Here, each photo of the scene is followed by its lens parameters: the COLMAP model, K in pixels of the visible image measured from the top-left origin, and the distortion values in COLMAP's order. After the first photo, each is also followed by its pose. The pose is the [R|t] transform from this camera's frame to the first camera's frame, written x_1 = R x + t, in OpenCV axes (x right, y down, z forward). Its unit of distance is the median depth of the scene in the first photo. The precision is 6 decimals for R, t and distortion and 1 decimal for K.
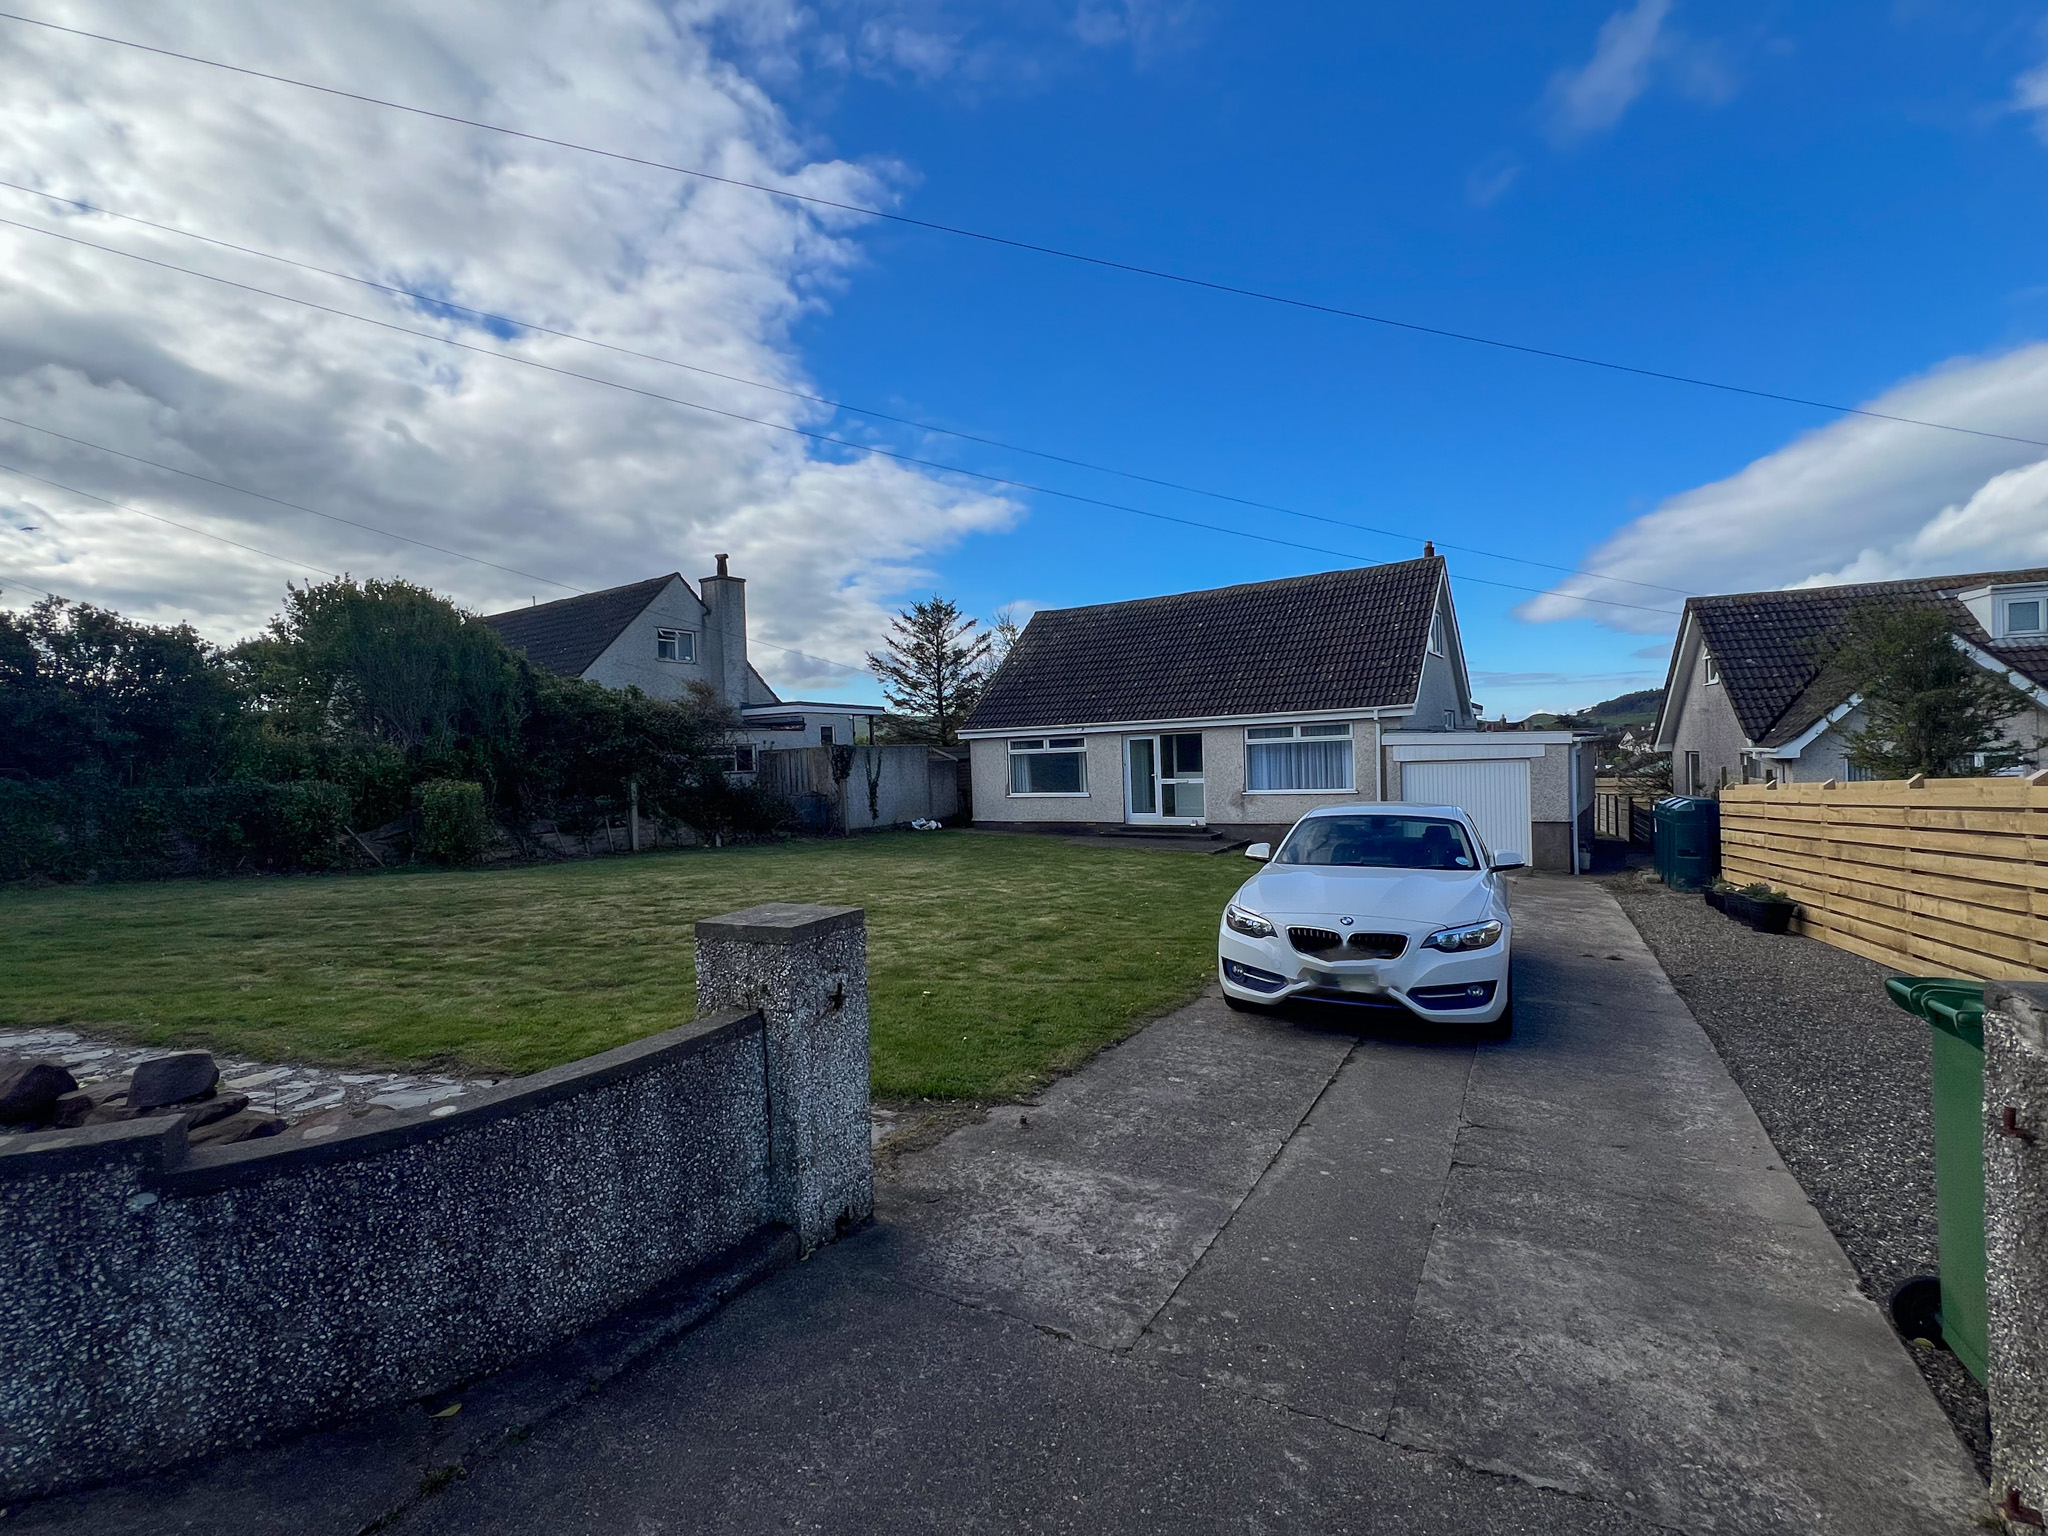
lens RADIAL K [[897.4, 0, 1024.0], [0, 897.4, 768.0], [0, 0, 1]] dist [0.000746, 0.000040]
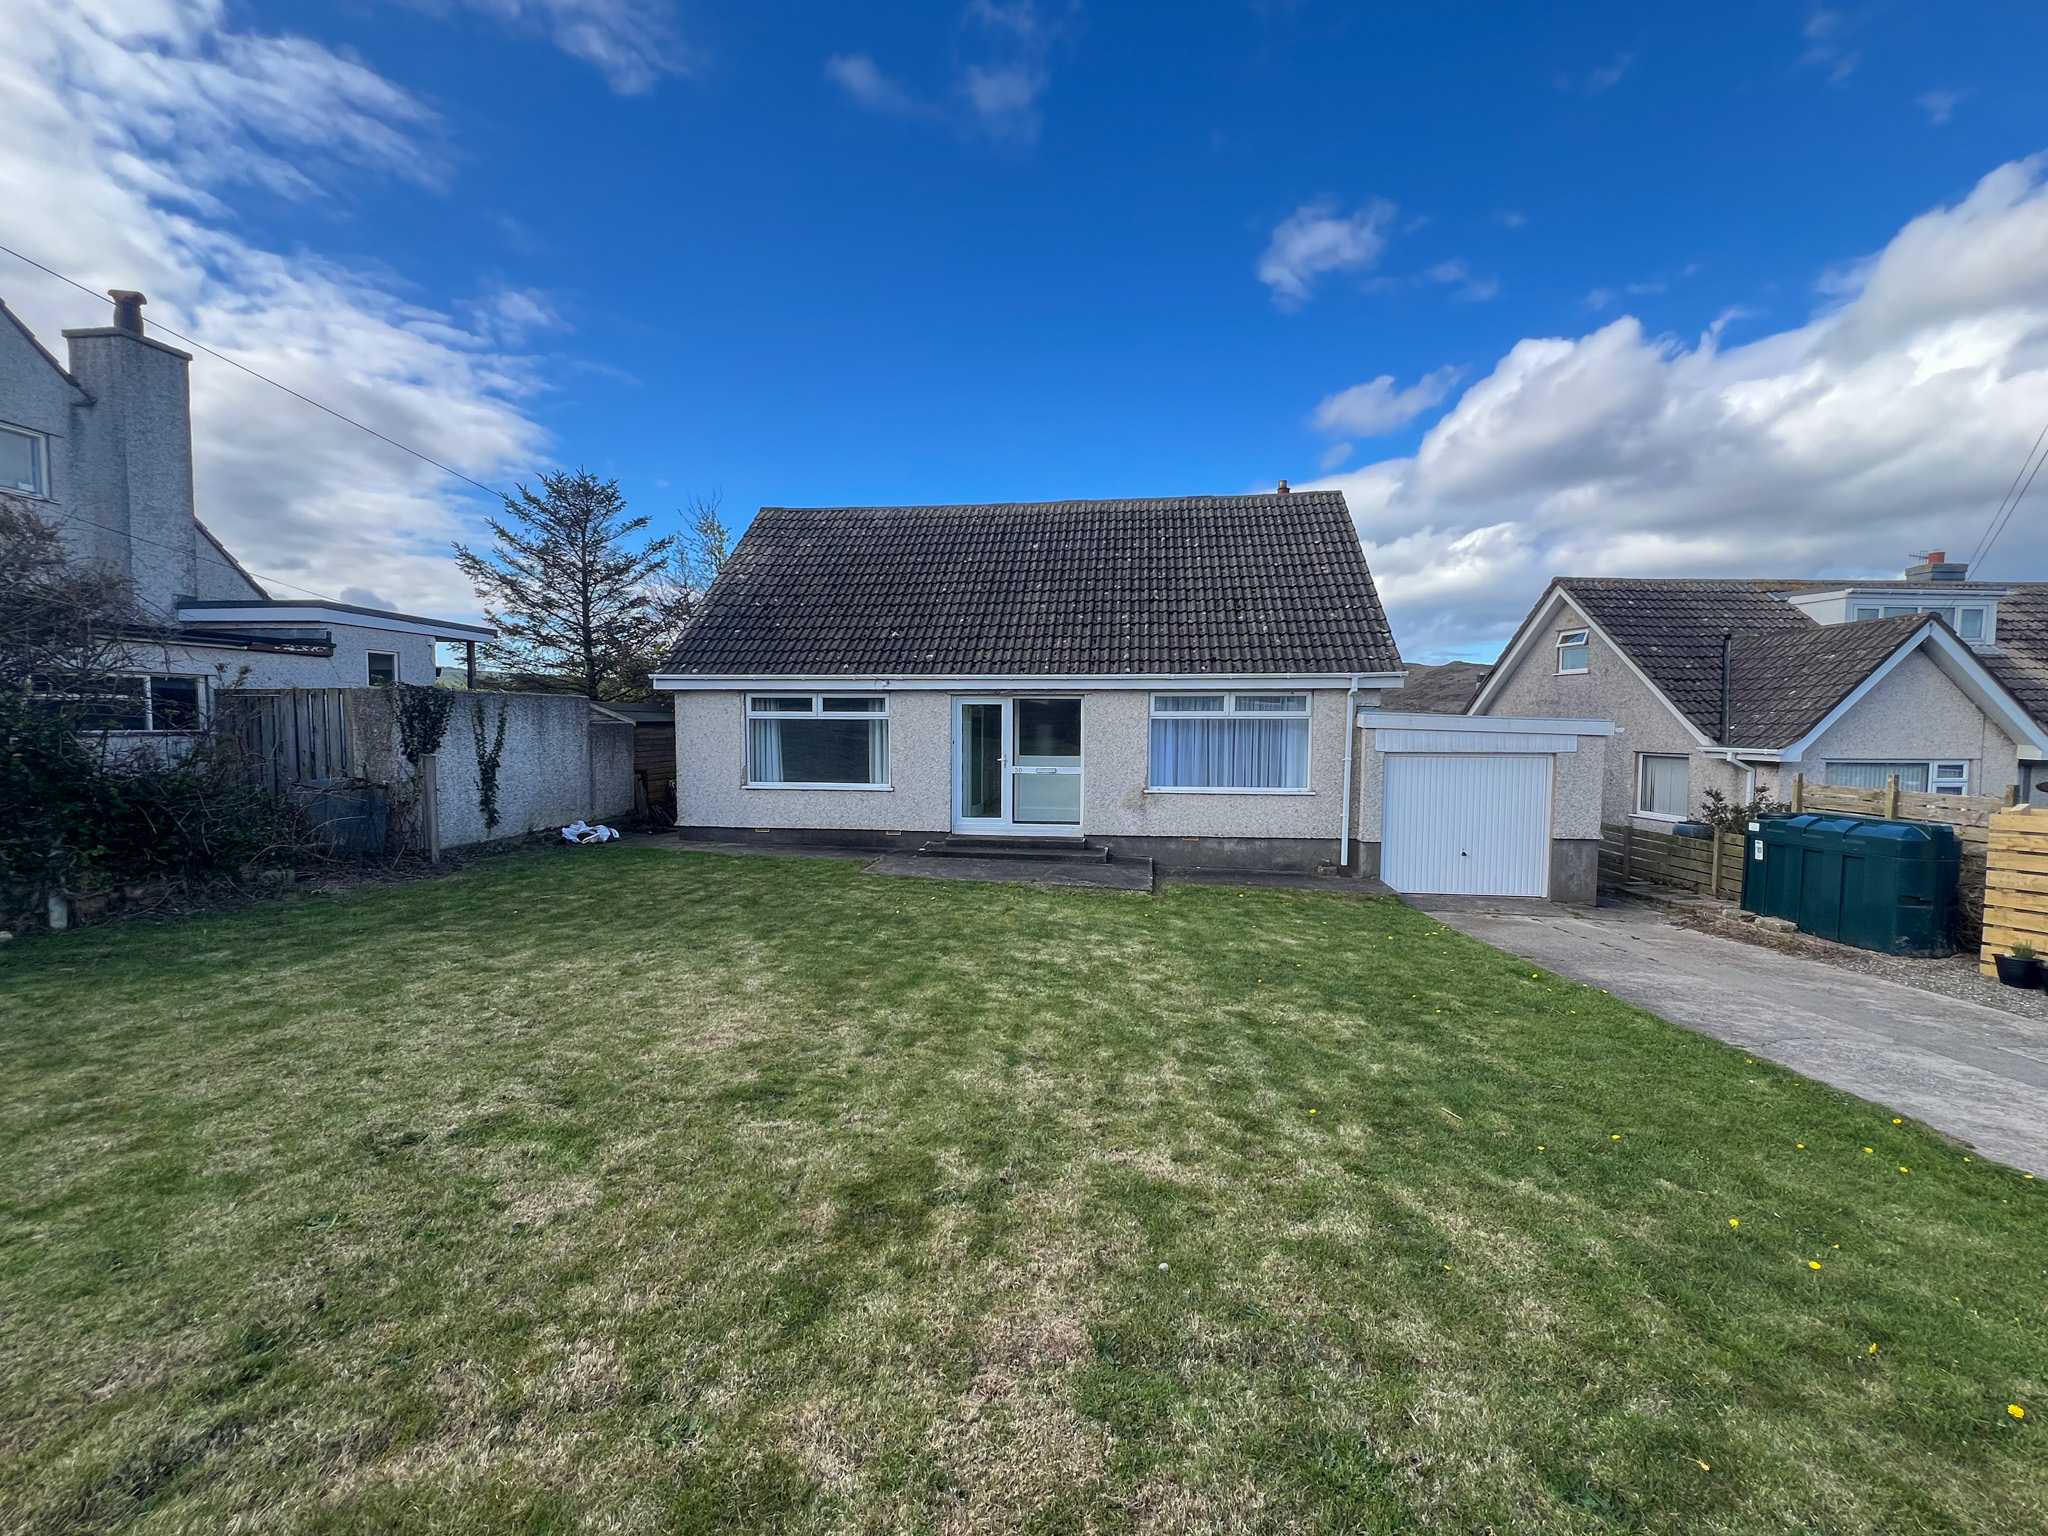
lens RADIAL K [[855.3, 0, 1024.0], [0, 855.3, 768.0], [0, 0, 1]] dist [-0.002890, -0.000239]
pose [[0.901675, 0.016790, 0.432089, -0.101389], [-0.031109, 0.999175, 0.026092, -0.002616], [-0.431295, -0.036968, 0.901453, 0.402133]]
